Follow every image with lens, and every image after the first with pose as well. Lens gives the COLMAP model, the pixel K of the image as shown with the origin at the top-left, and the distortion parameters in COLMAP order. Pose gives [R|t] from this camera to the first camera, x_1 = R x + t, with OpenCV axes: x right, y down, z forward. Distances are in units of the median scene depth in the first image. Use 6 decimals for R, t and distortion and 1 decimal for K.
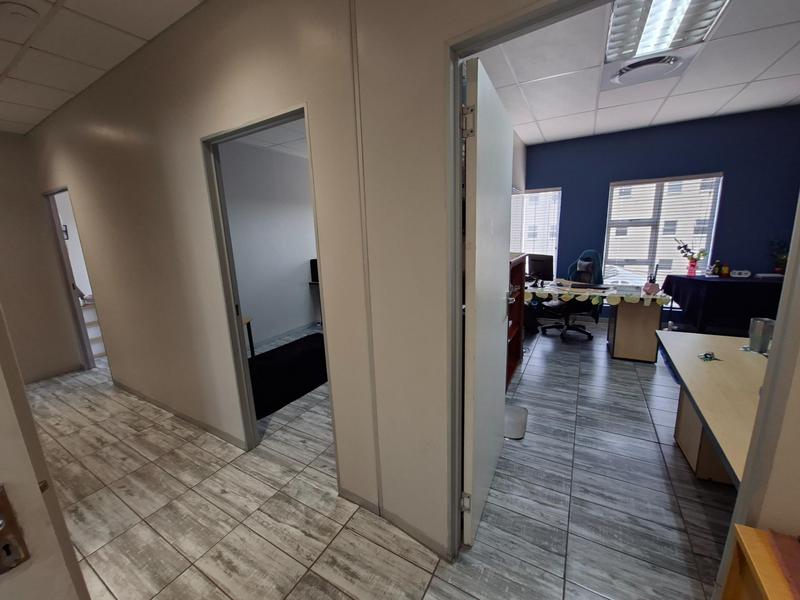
lens RADIAL K [[320.1, 0, 397.2], [0, 320.1, 300.2], [0, 0, 1]] dist [-0.012263, 0.000254]
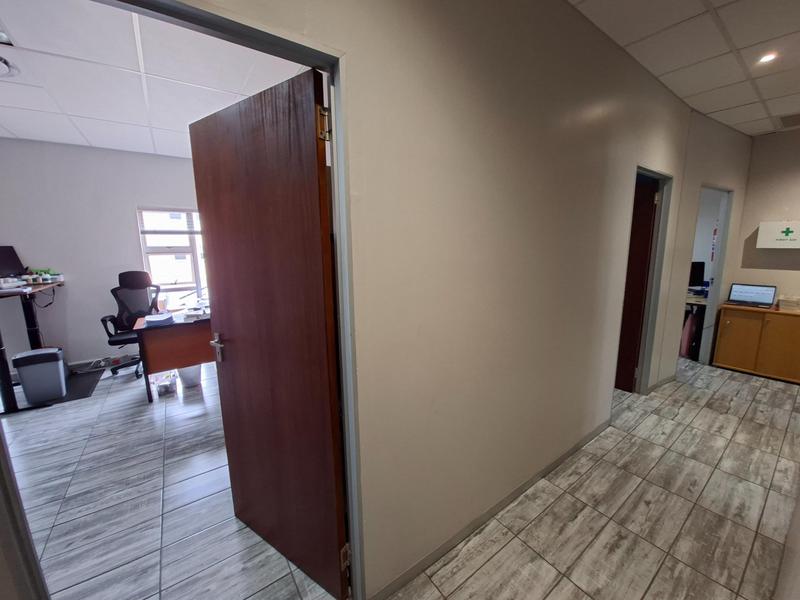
lens RADIAL K [[314.8, 0, 399.3], [0, 314.8, 297.8], [0, 0, 1]] dist [-0.000854, -0.005286]
pose [[0.412098, -0.116540, 0.903656, -1.919241], [0.187654, 0.981380, 0.040987, -0.186673], [-0.891606, 0.152685, 0.426294, 1.222247]]
